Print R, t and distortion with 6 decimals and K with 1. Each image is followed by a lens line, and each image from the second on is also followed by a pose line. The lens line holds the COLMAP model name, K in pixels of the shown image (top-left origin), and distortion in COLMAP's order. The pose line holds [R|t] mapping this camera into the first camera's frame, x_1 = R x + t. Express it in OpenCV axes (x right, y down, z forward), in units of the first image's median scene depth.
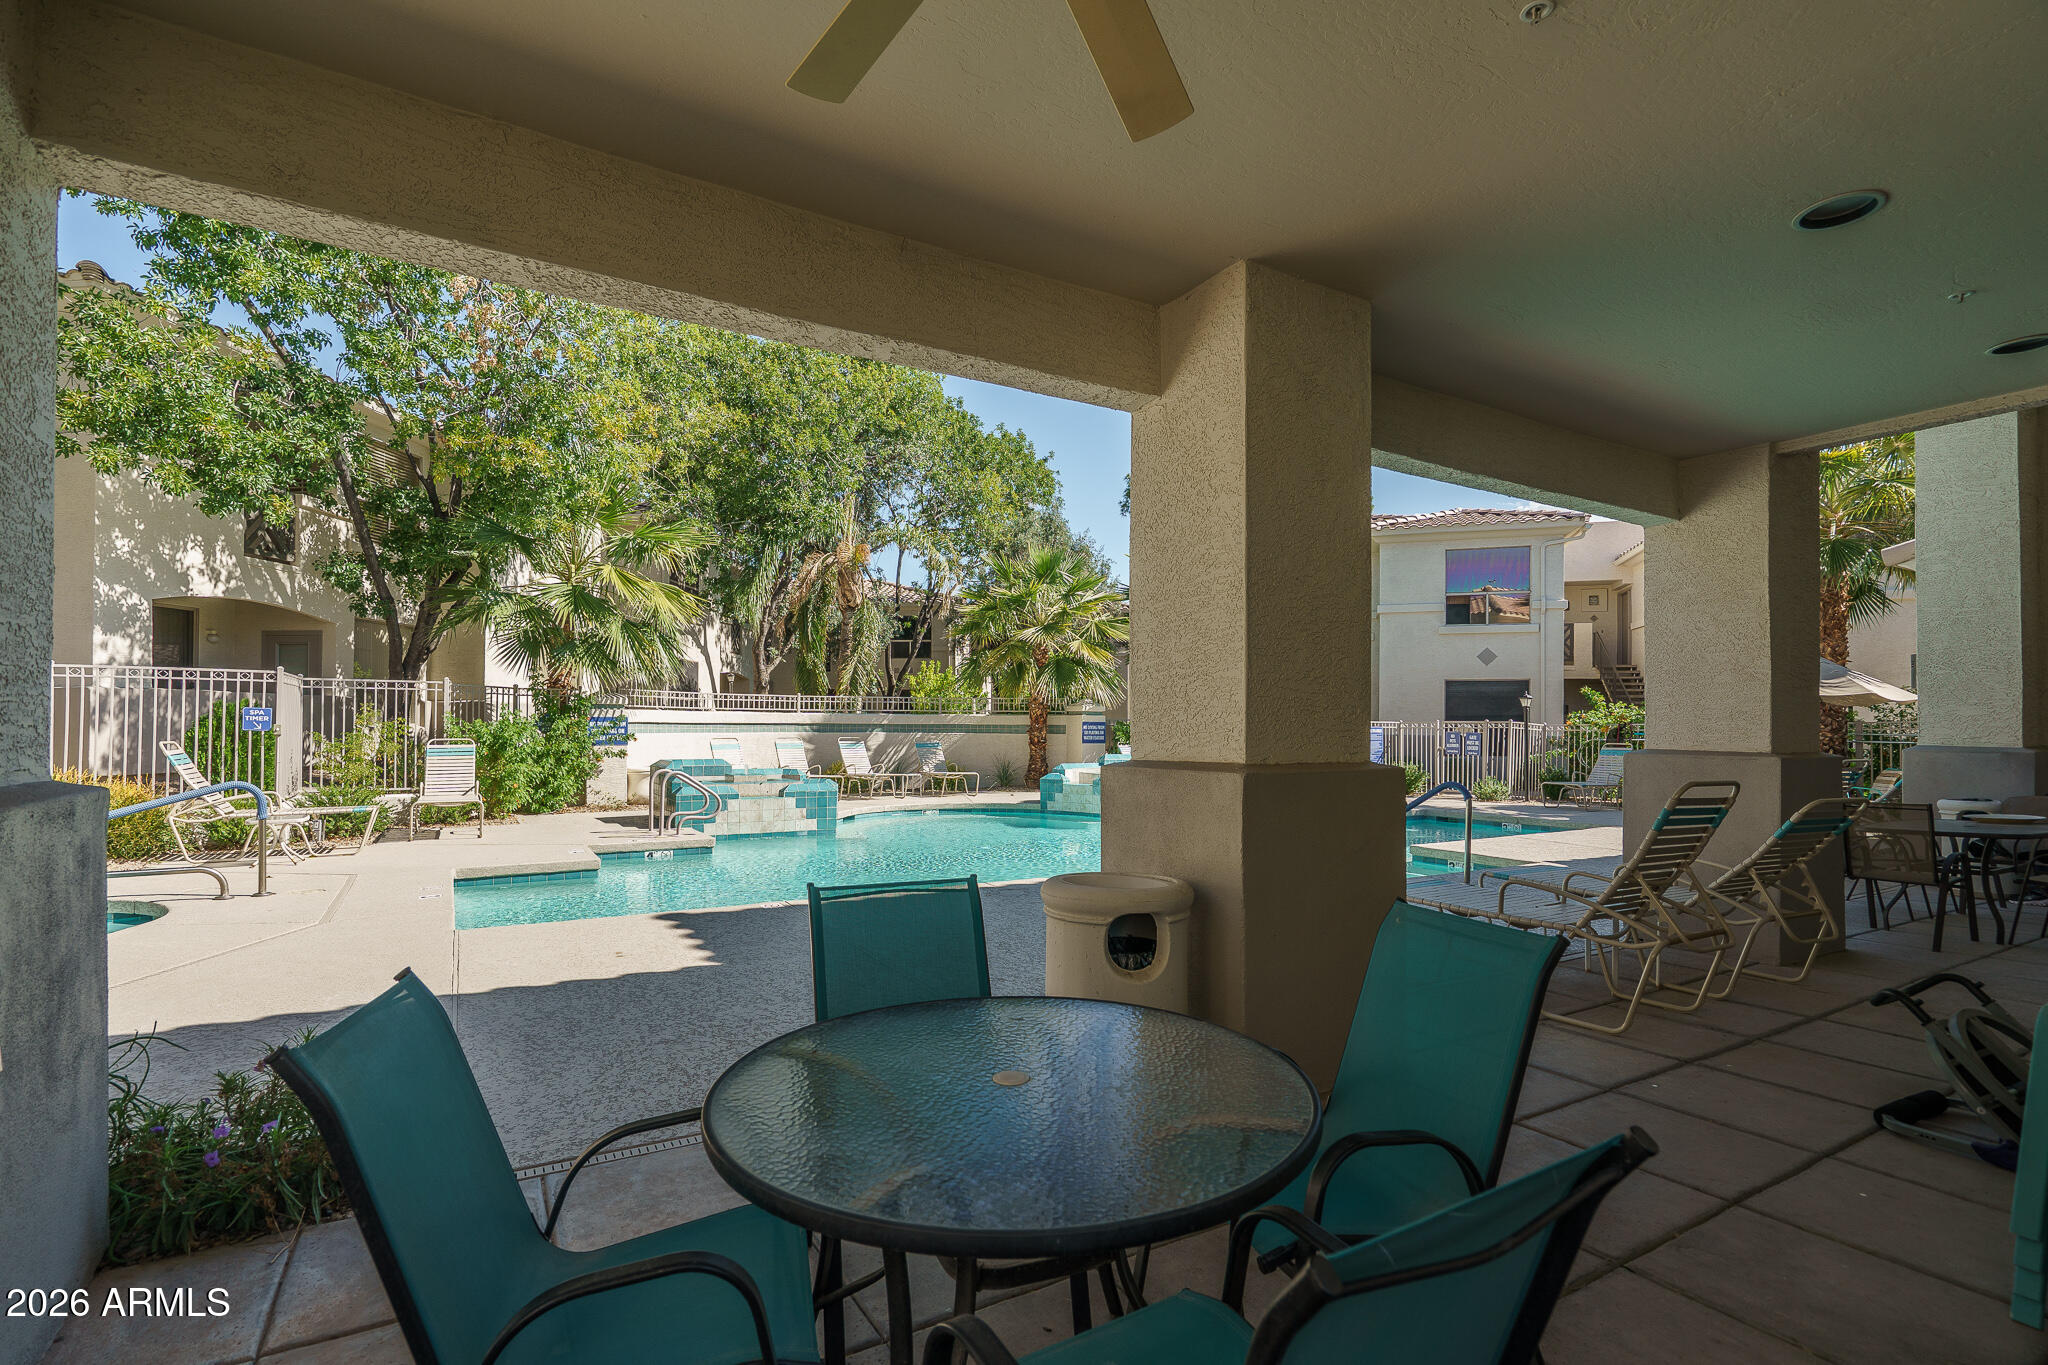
lens RADIAL K [[949.7, 0, 1025.3], [0, 949.7, 704.3], [0, 0, 1]] dist [-0.001417, 0.000077]
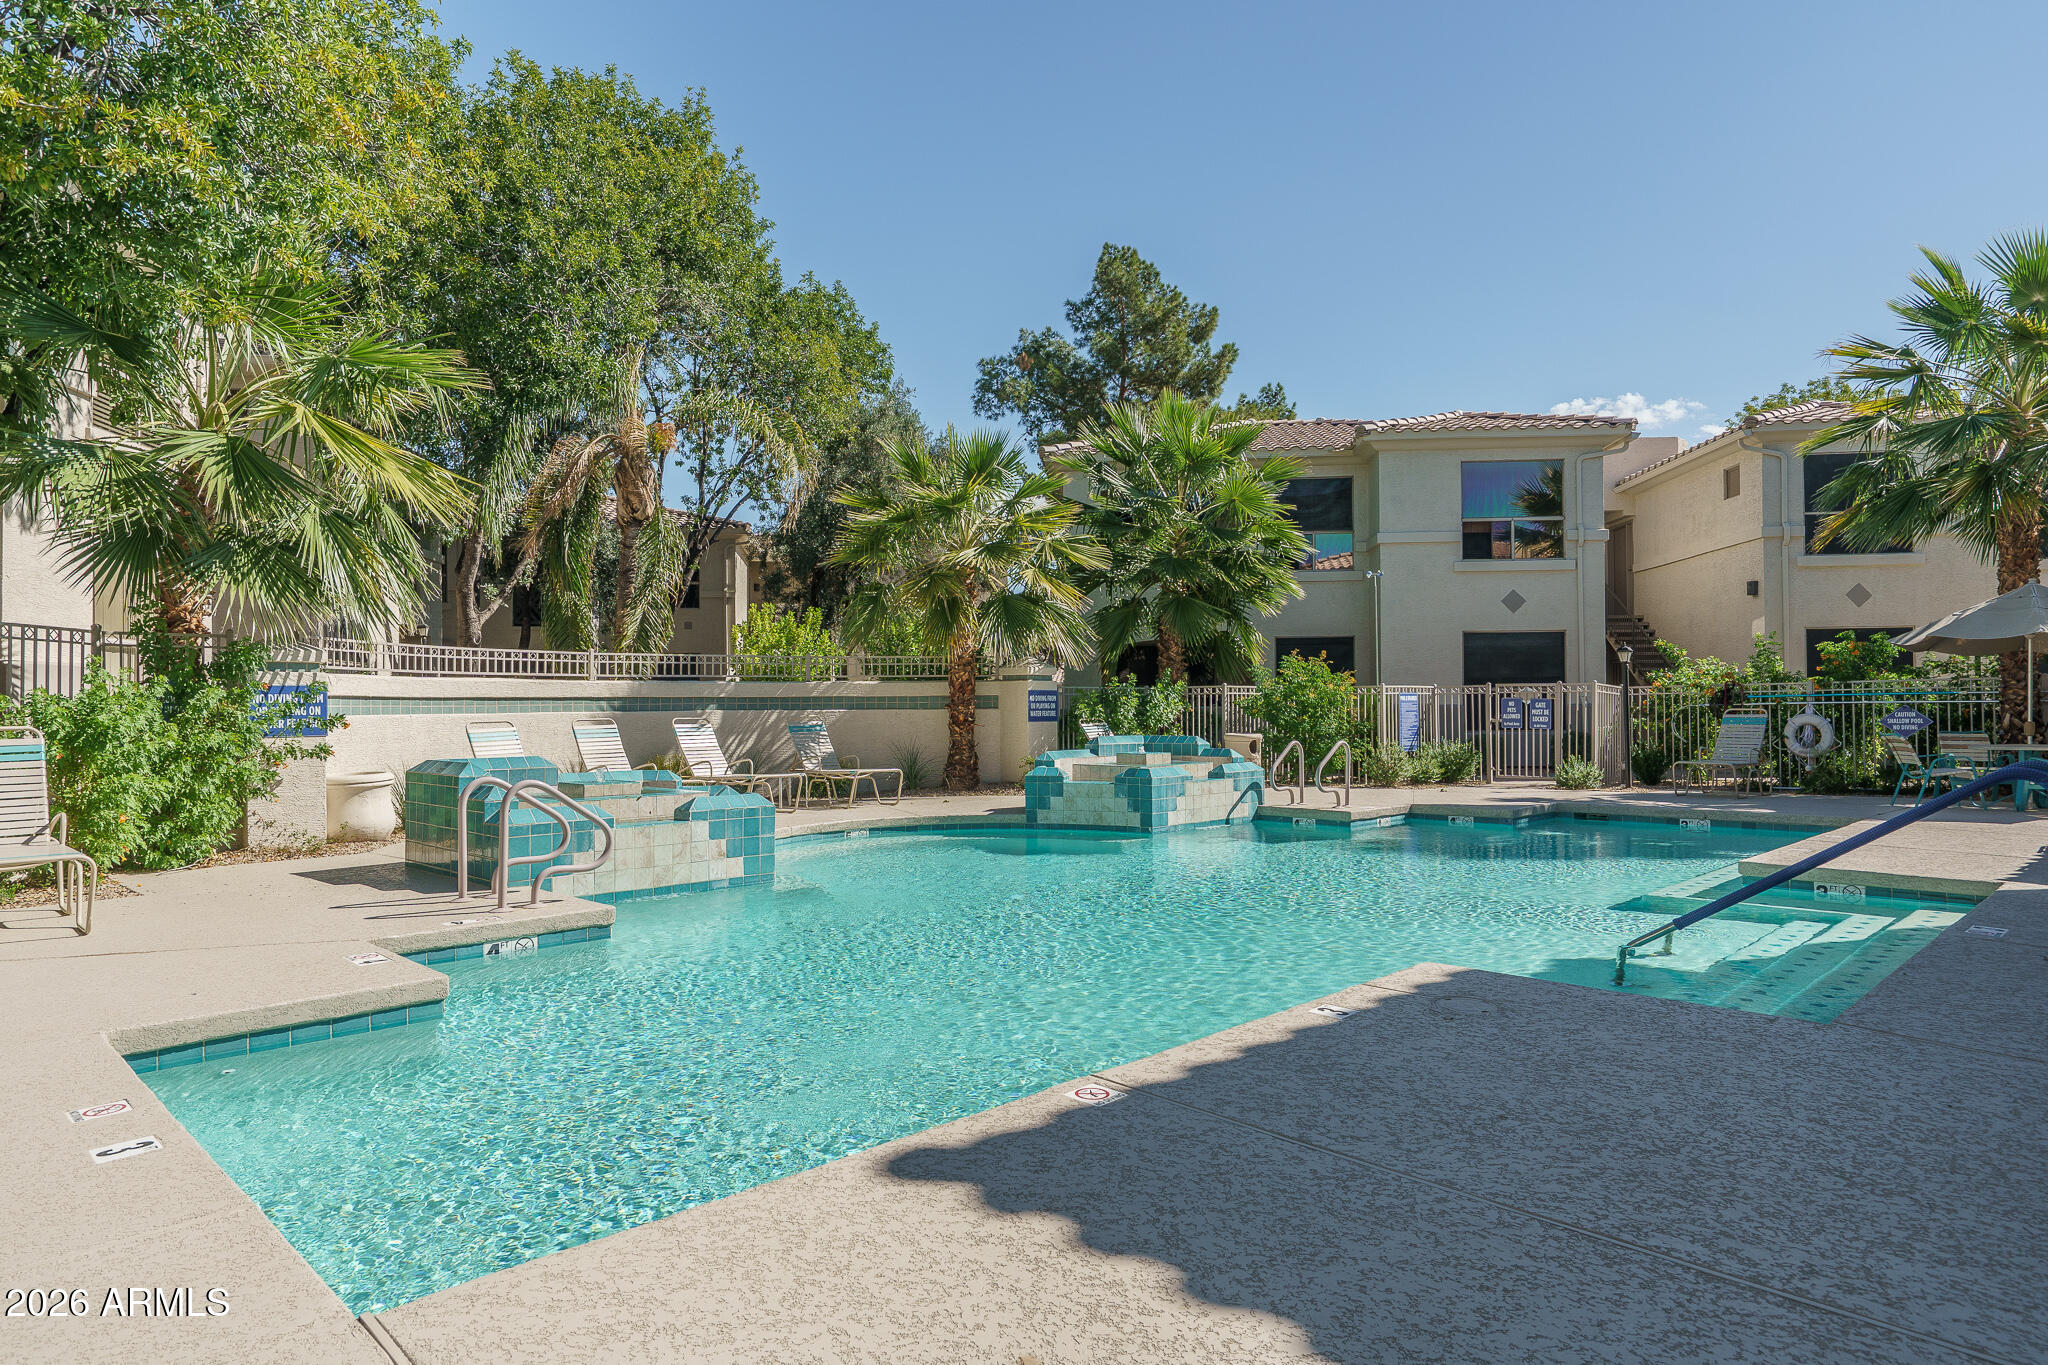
lens RADIAL K [[1189.1, 0, 1024.0], [0, 1189.1, 682.5], [0, 0, 1]] dist [0.017206, -0.001731]
pose [[0.970704, -0.008770, 0.240119, -0.192772], [0.008085, 0.999960, 0.003836, 0.012330], [-0.240143, -0.001783, 0.970736, 0.225739]]
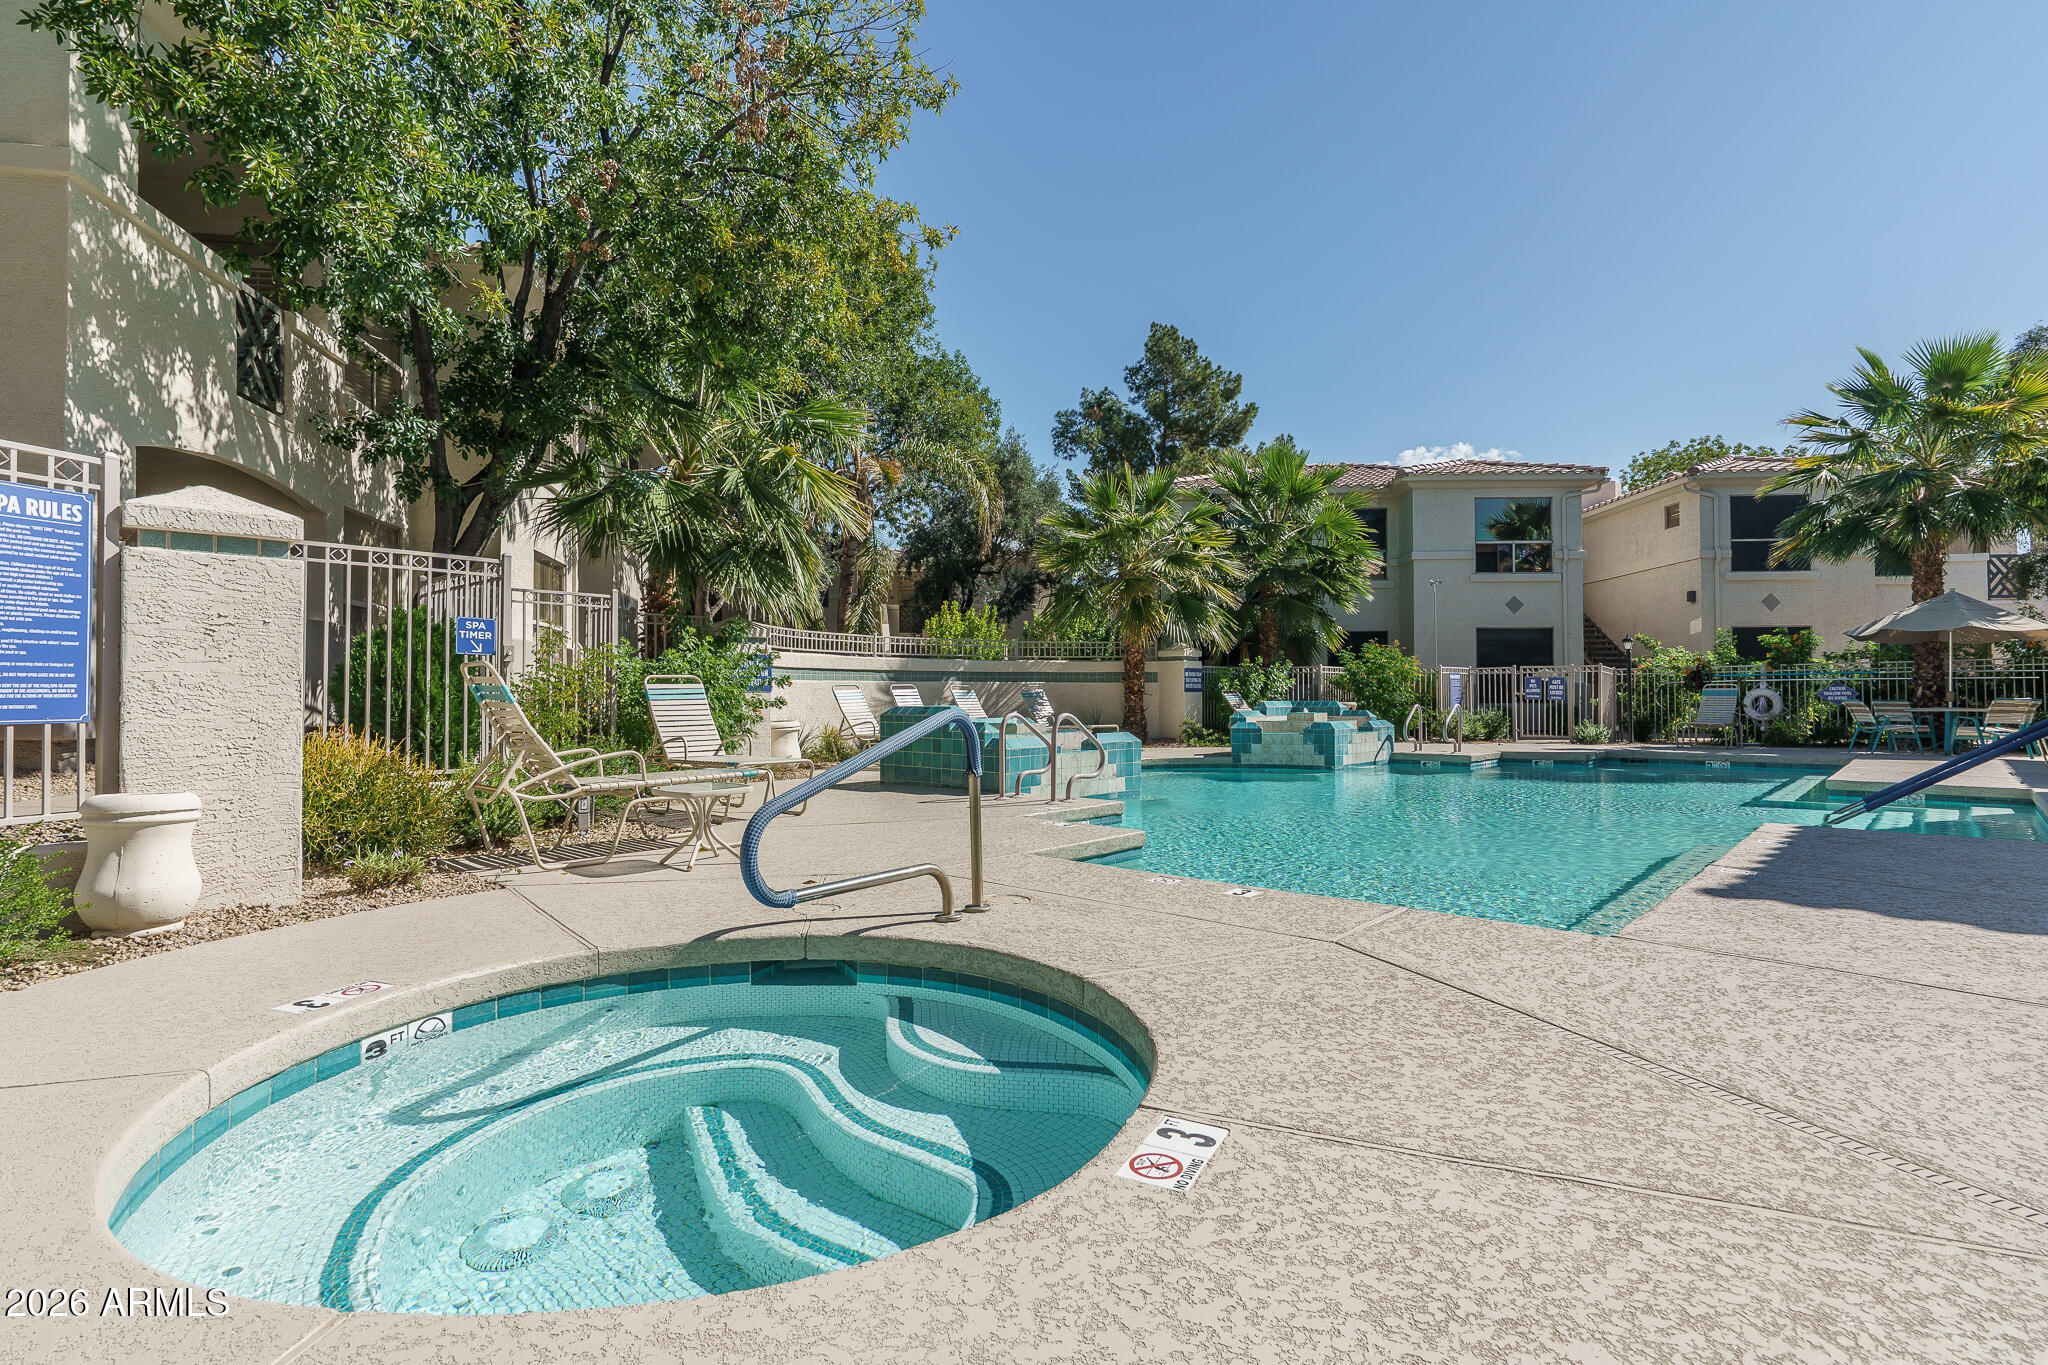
lens RADIAL K [[982.6, 0, 1012.0], [0, 982.6, 673.3], [0, 0, 1]] dist [0.000458, -0.000617]
pose [[0.962180, -0.003022, 0.272396, -0.453389], [0.002583, 0.999995, 0.001970, 0.027662], [-0.272401, -0.001192, 0.962183, 0.202453]]
